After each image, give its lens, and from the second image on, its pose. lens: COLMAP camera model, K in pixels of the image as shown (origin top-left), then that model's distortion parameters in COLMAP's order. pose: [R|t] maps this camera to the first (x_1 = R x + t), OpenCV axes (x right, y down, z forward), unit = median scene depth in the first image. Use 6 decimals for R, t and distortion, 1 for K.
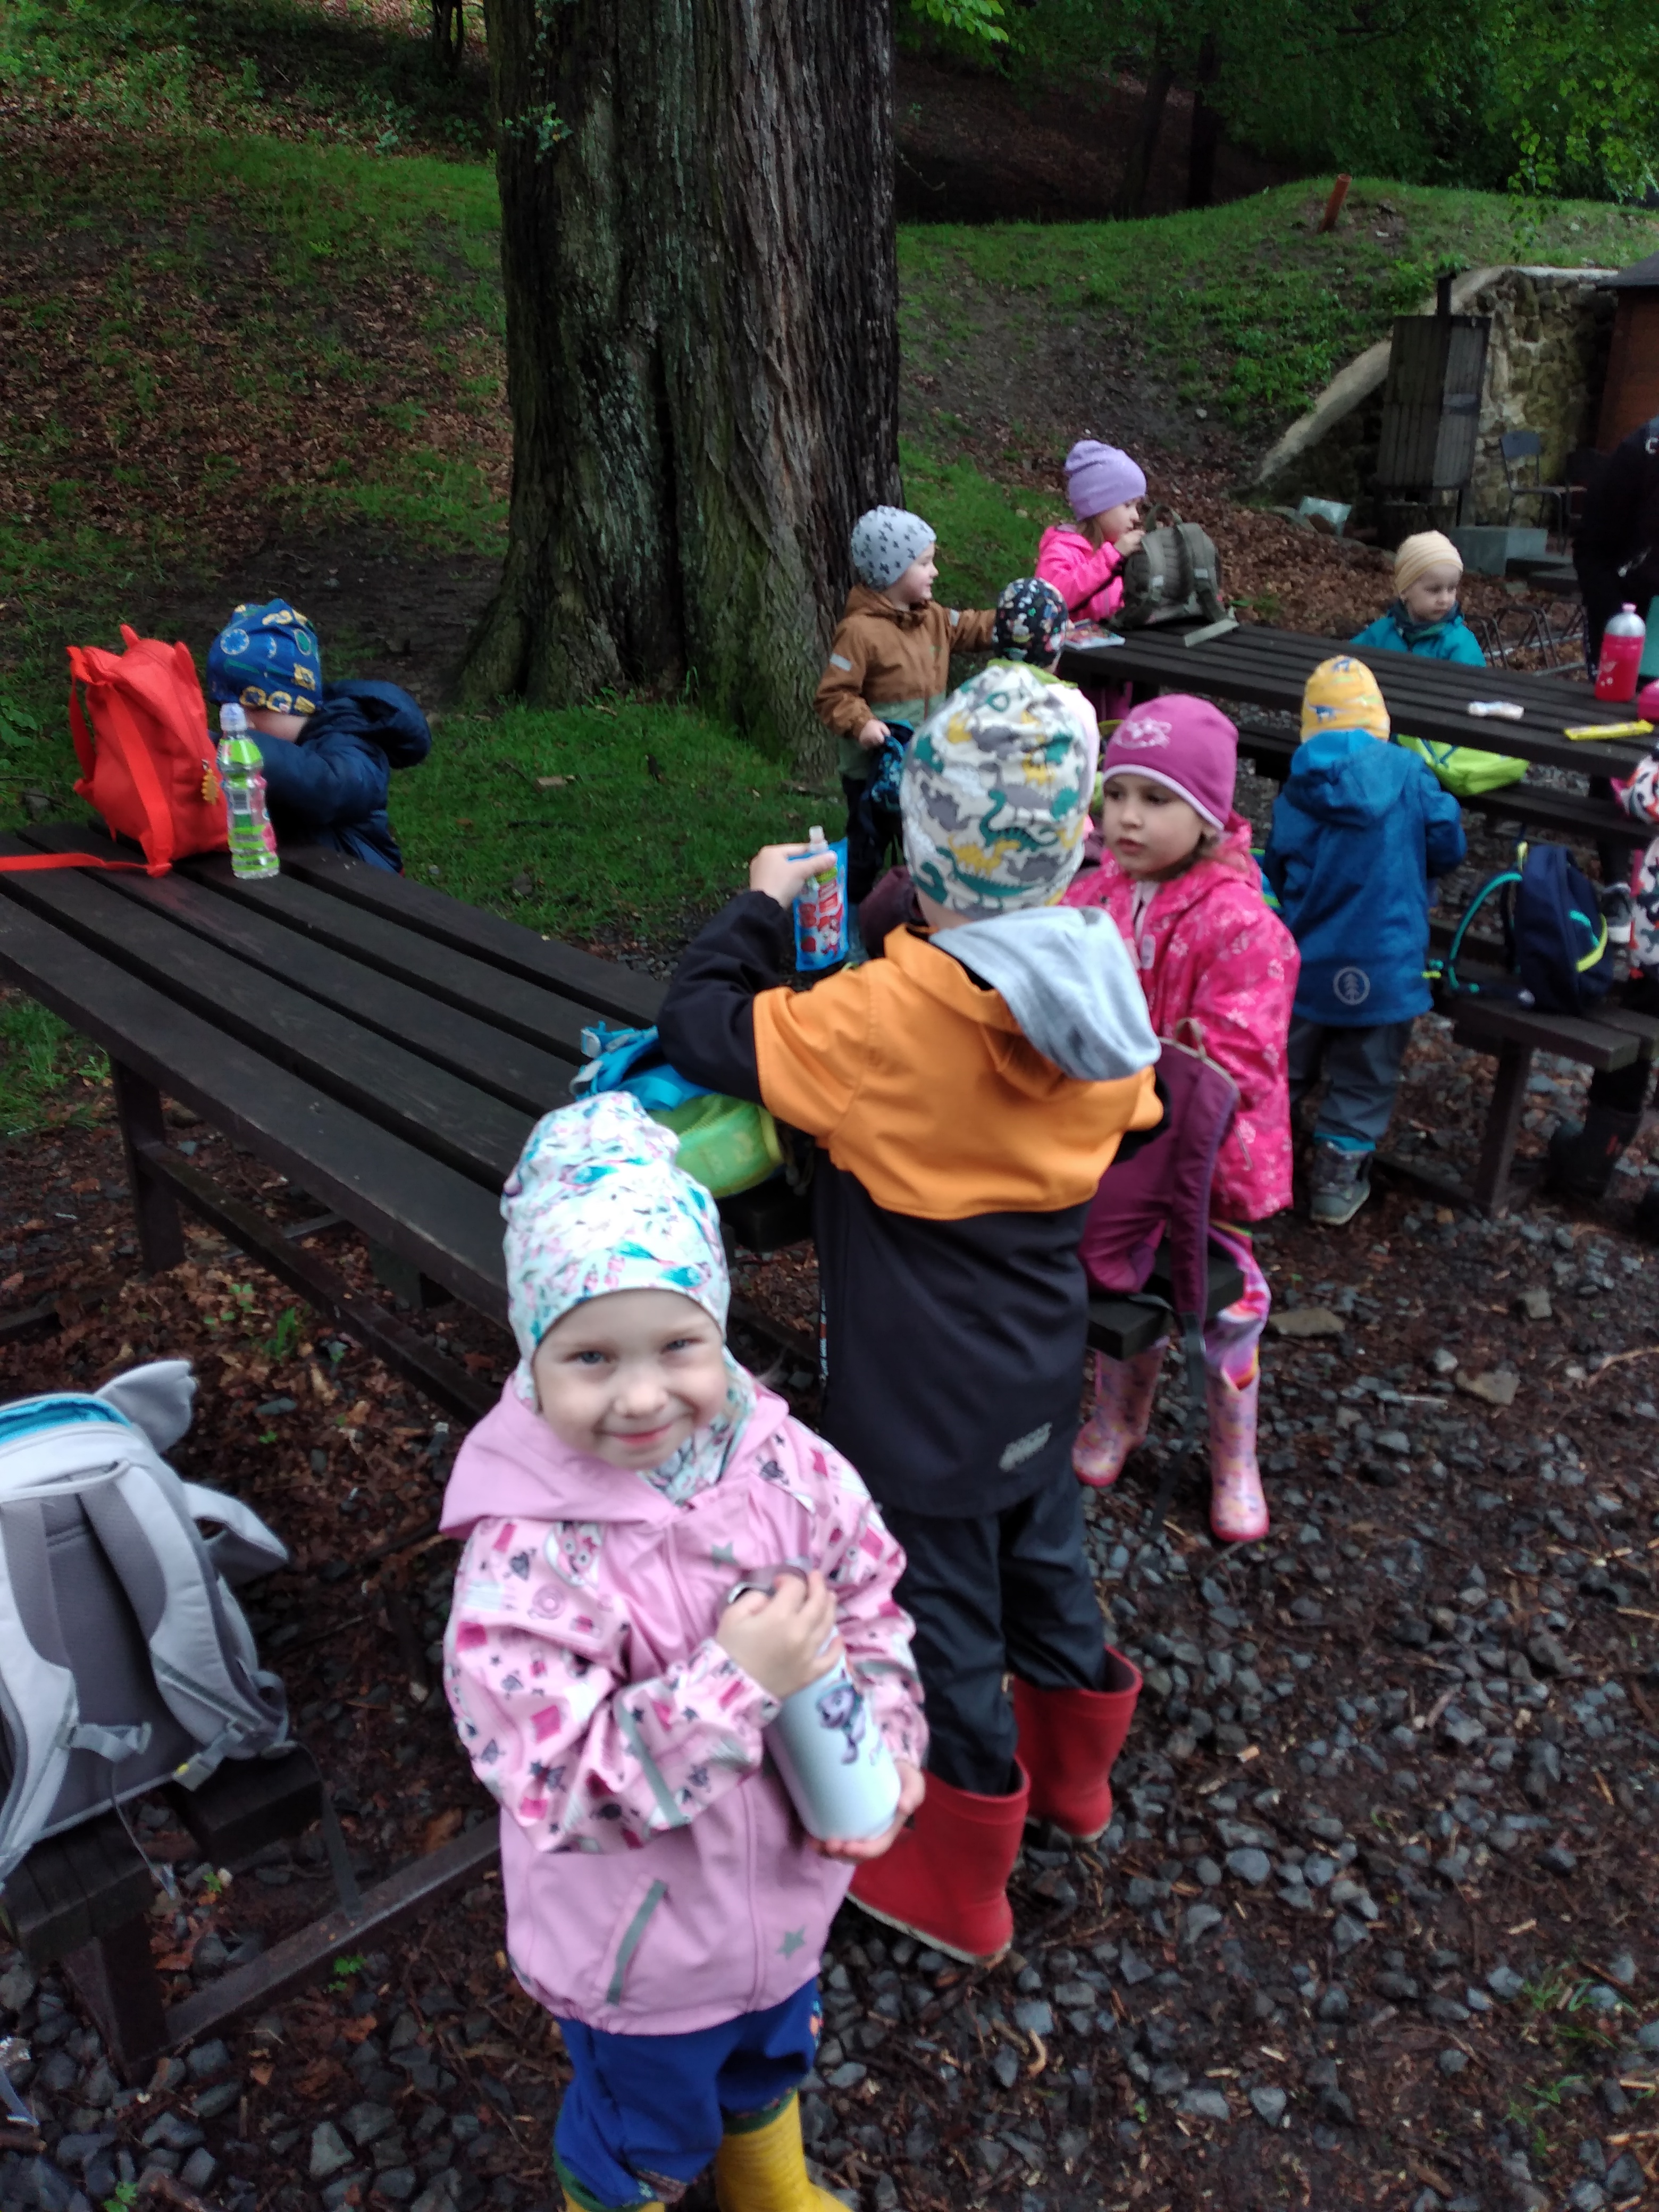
lens RADIAL K [[1763.8, 0, 829.5], [0, 1763.8, 1106.0], [0, 0, 1]] dist [0.004101, -0.000368]
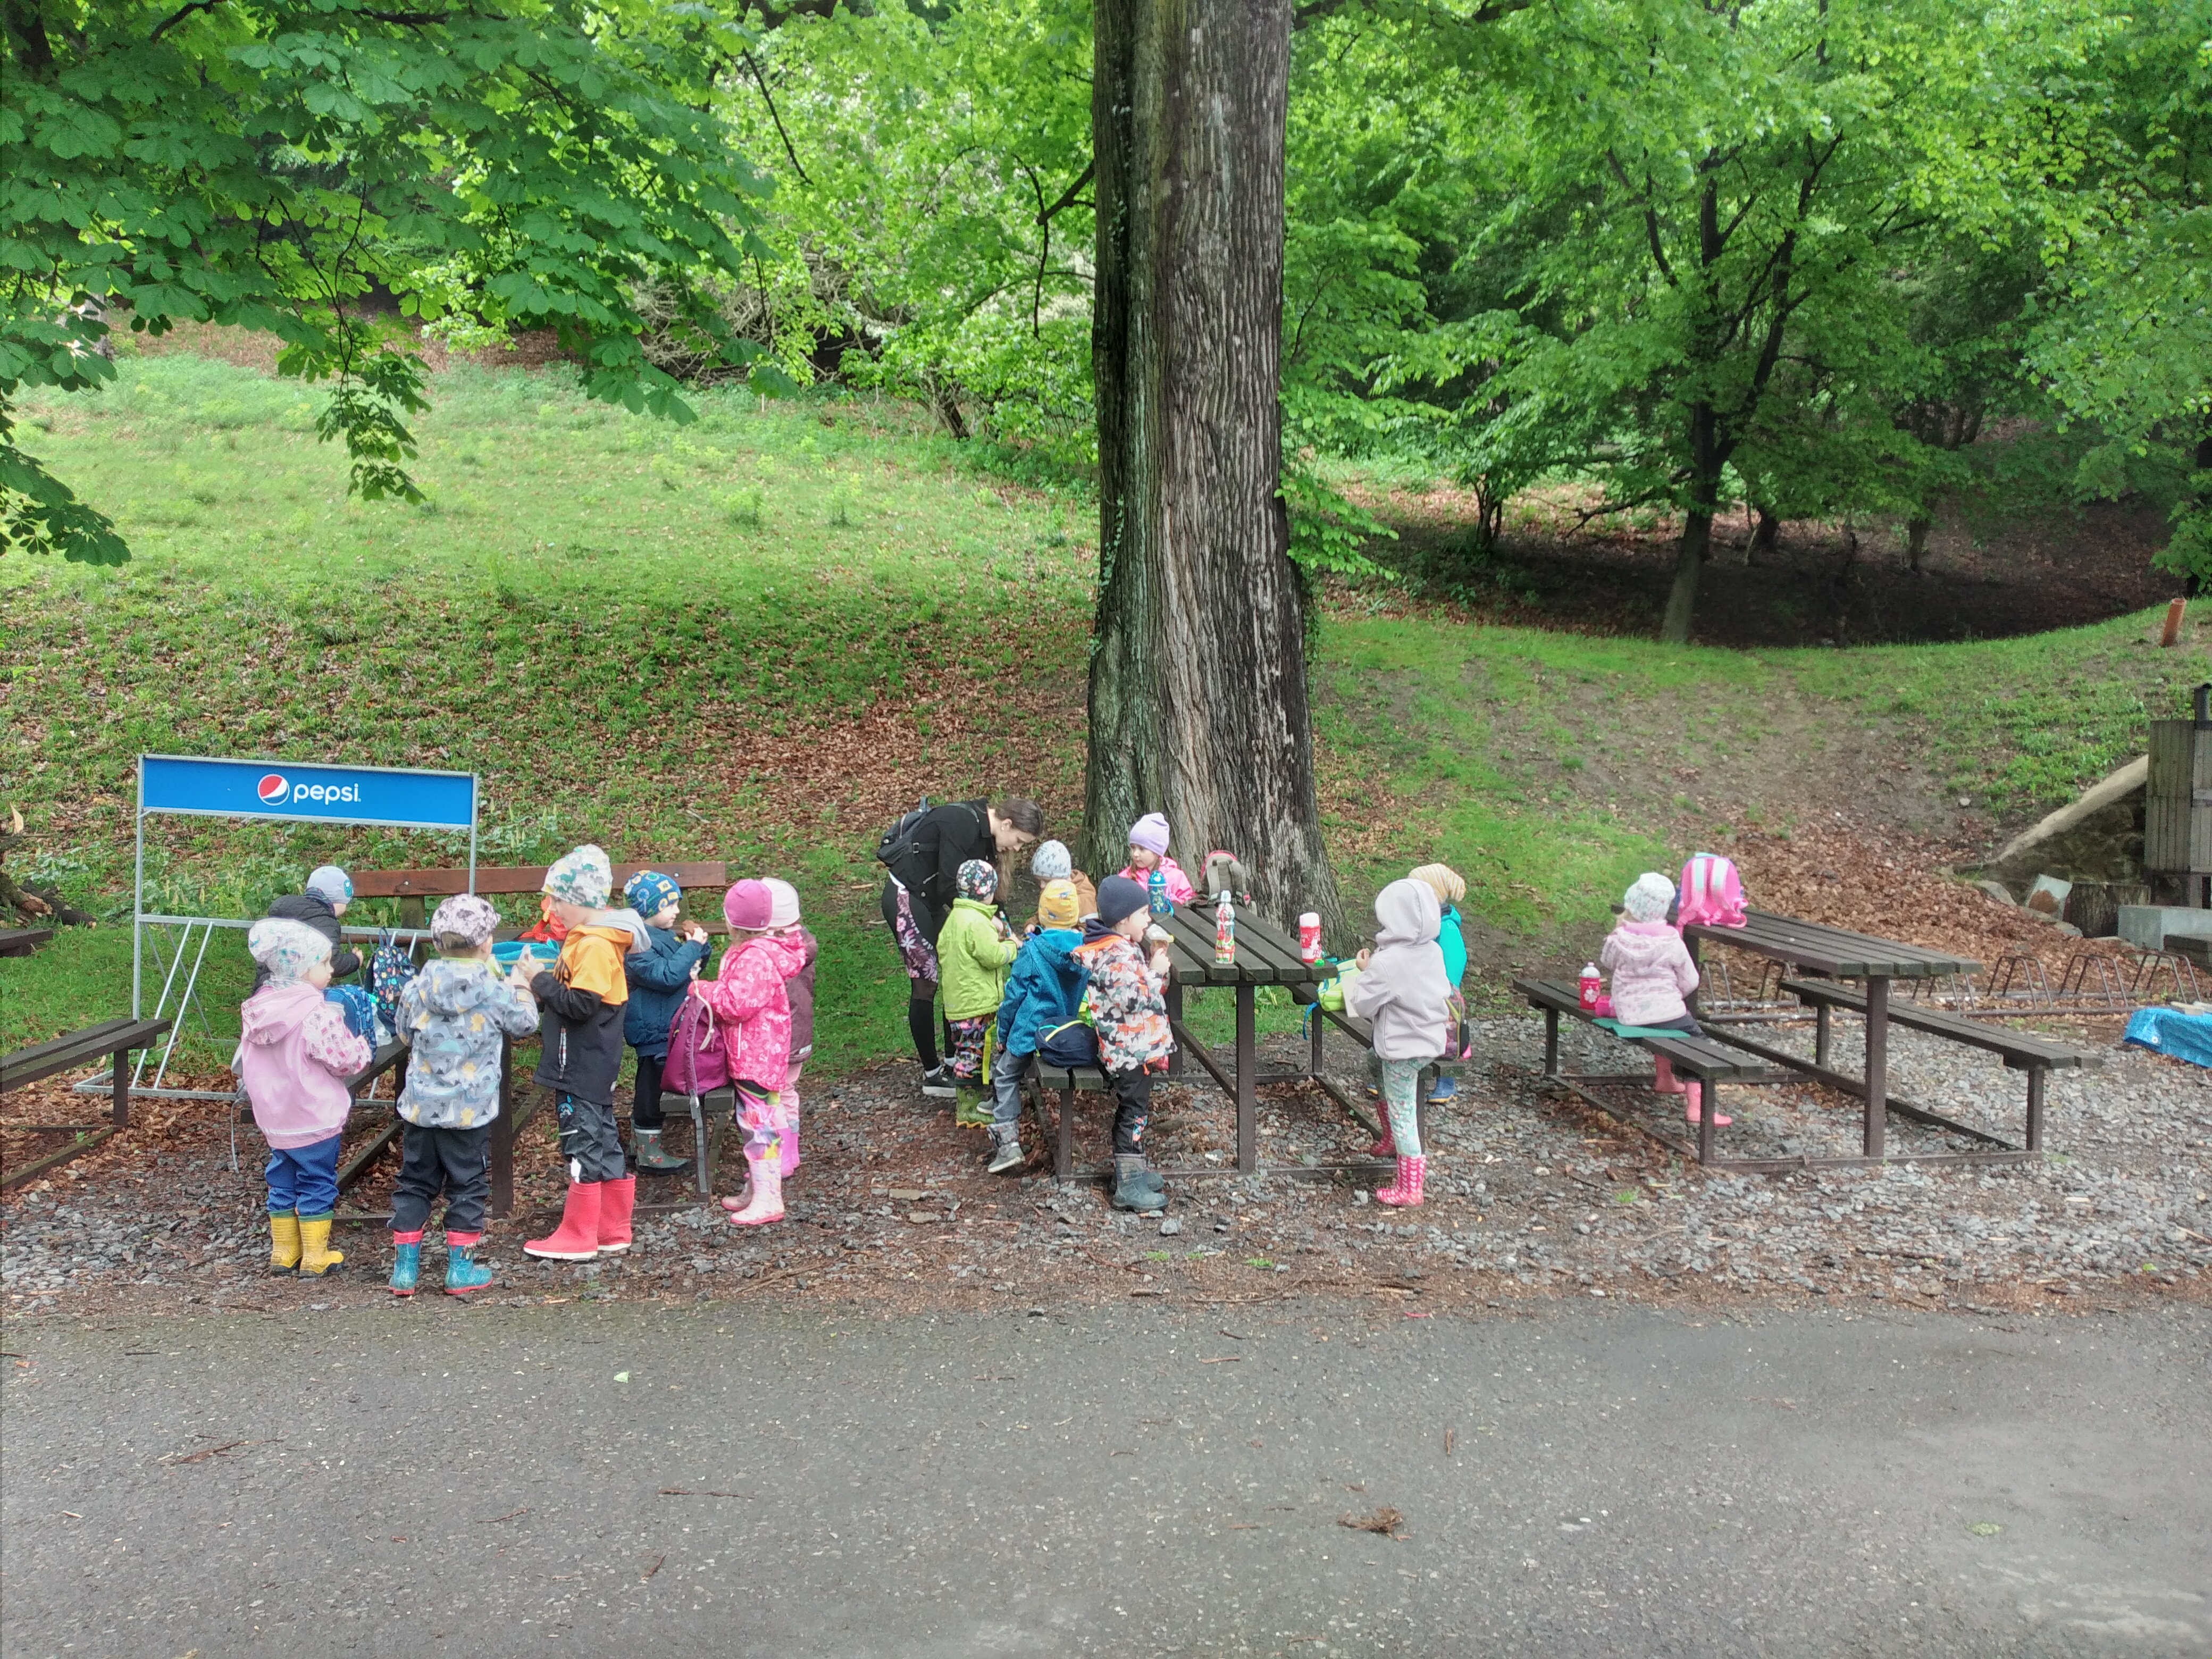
lens RADIAL K [[1811.7, 0, 1100.7], [0, 1811.7, 788.1], [0, 0, 1]] dist [0.070411, -0.004219]
pose [[0.837989, 0.016451, -0.545439, 0.792902], [-0.215075, 0.928591, -0.302425, 0.139545], [0.501515, 0.370739, 0.781687, -0.376973]]
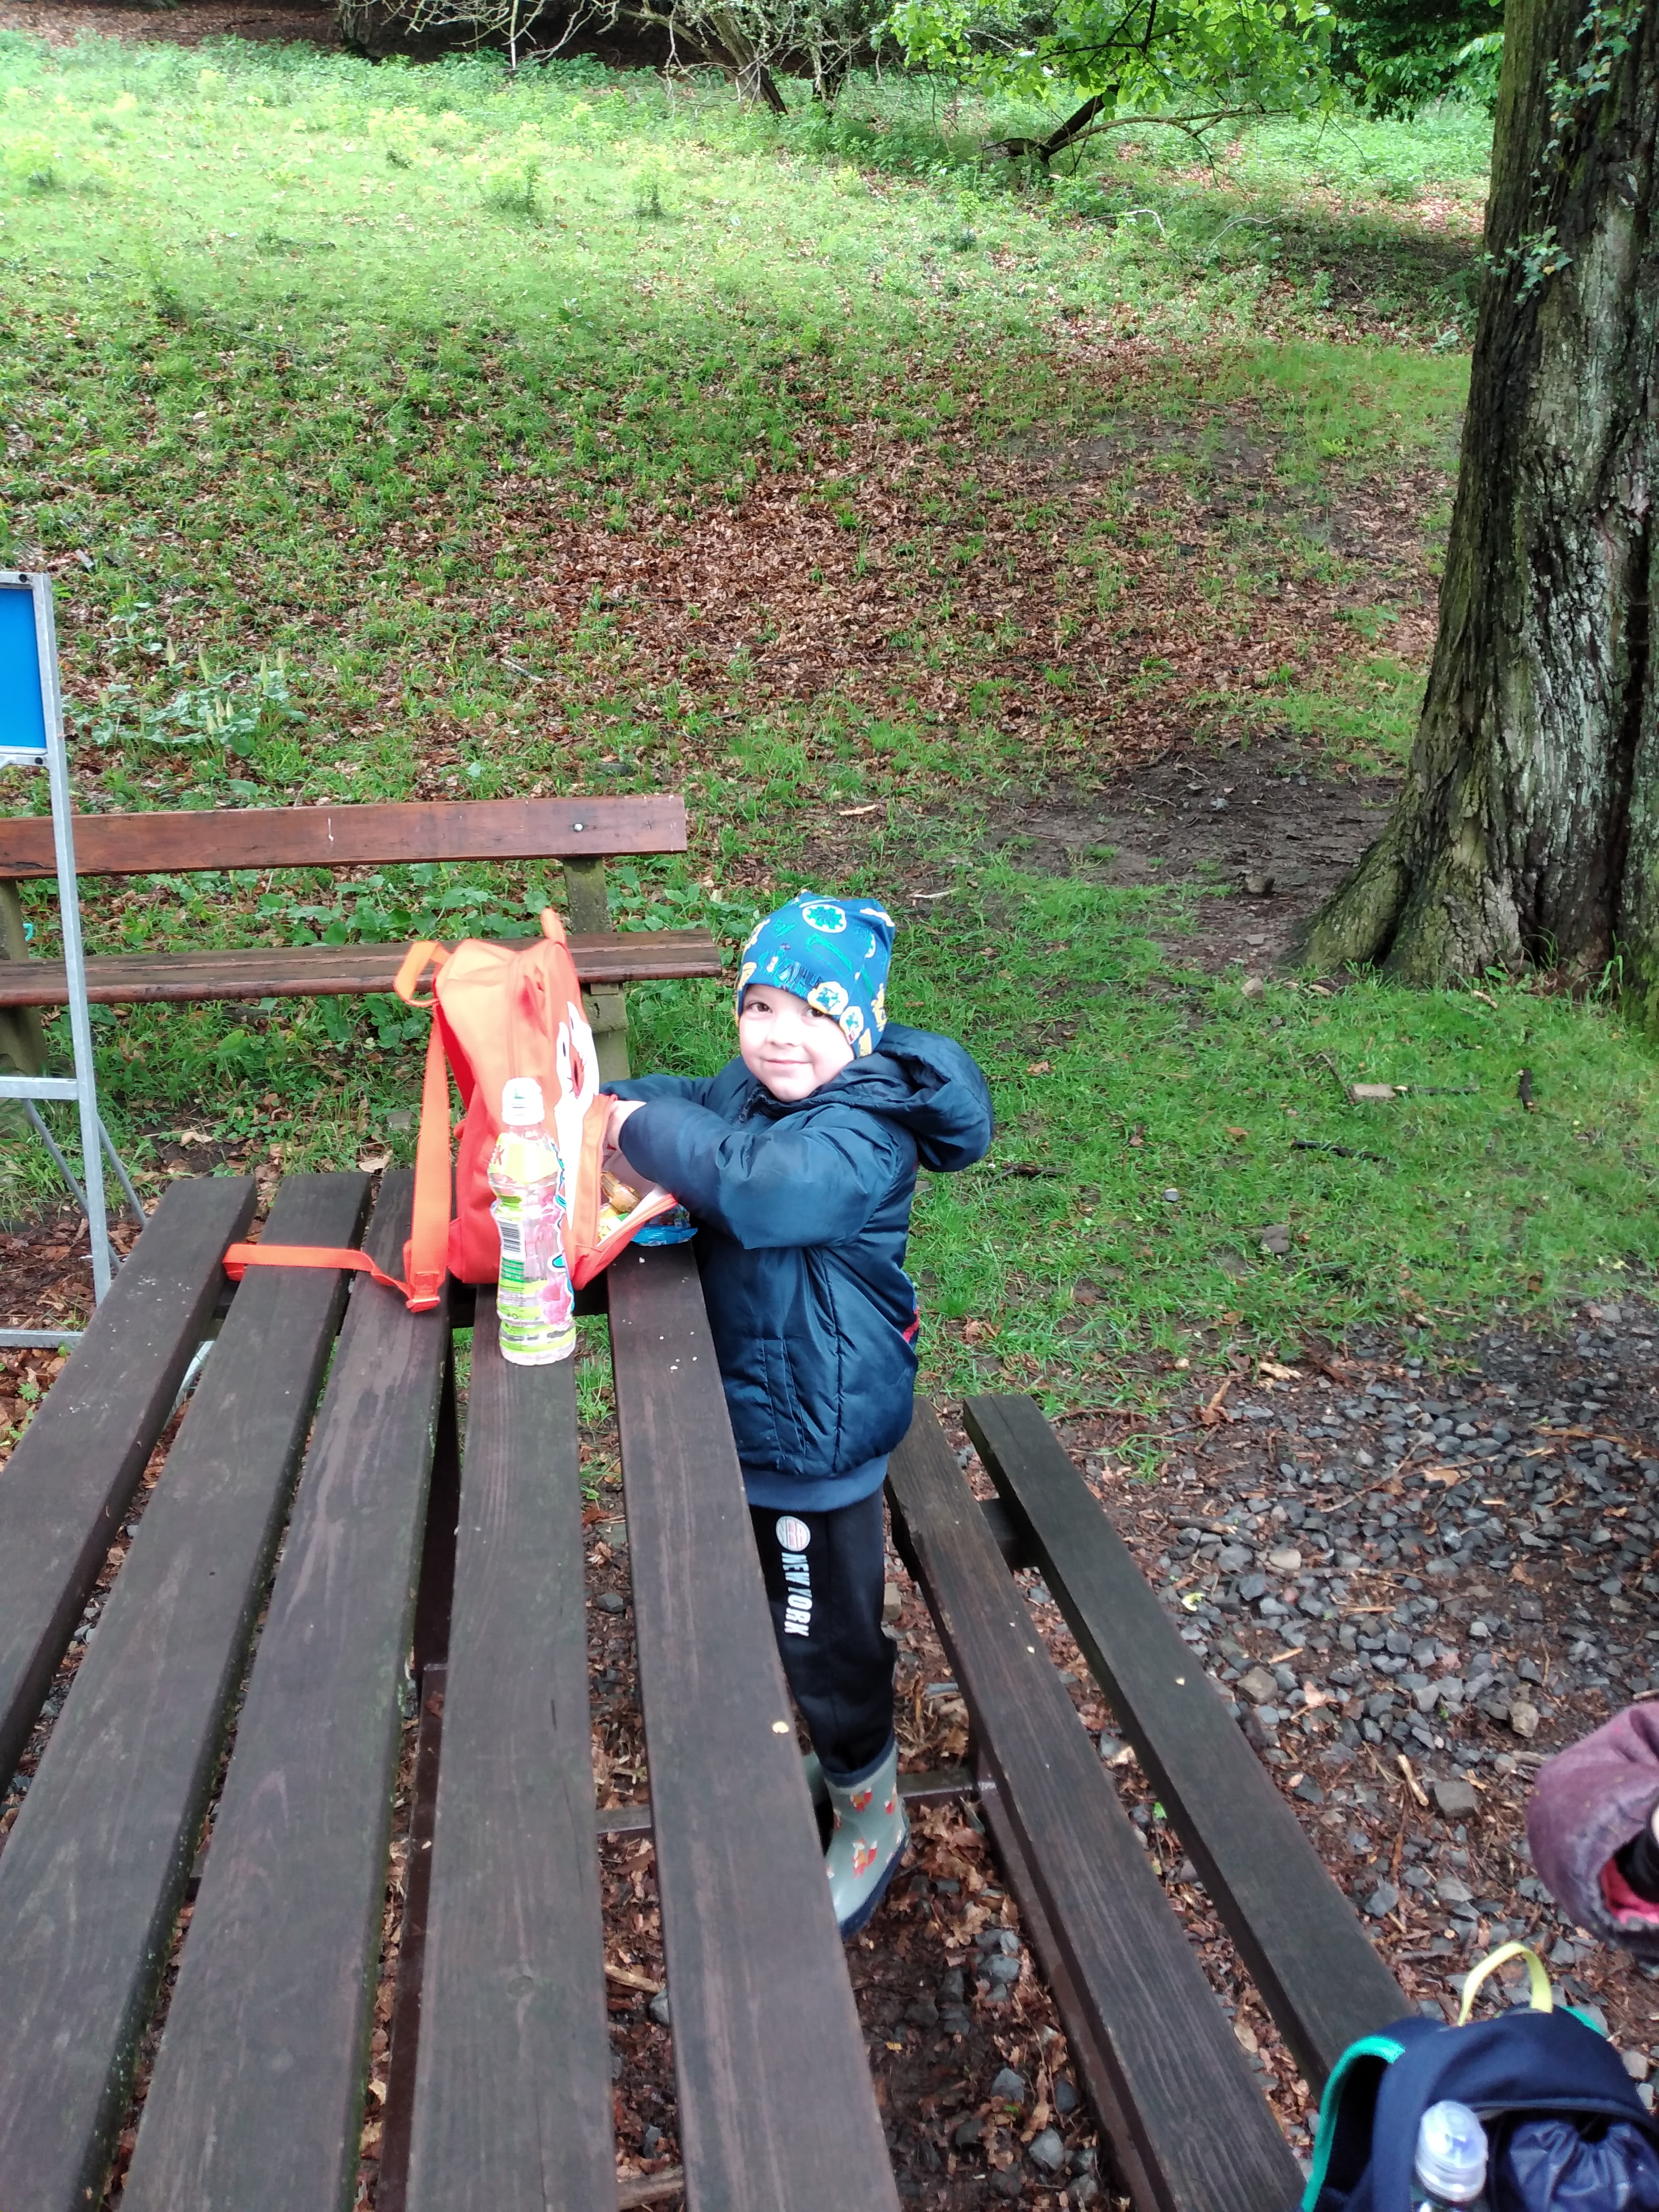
lens RADIAL K [[1720.6, 0, 827.0], [0, 1720.6, 1153.7], [0, 0, 1]] dist [-0.014626, -0.013510]
pose [[0.844489, 0.171591, -0.507342, 0.019752], [-0.207461, 0.978136, -0.014506, -0.088188], [0.493760, 0.117503, 0.861623, 0.228639]]
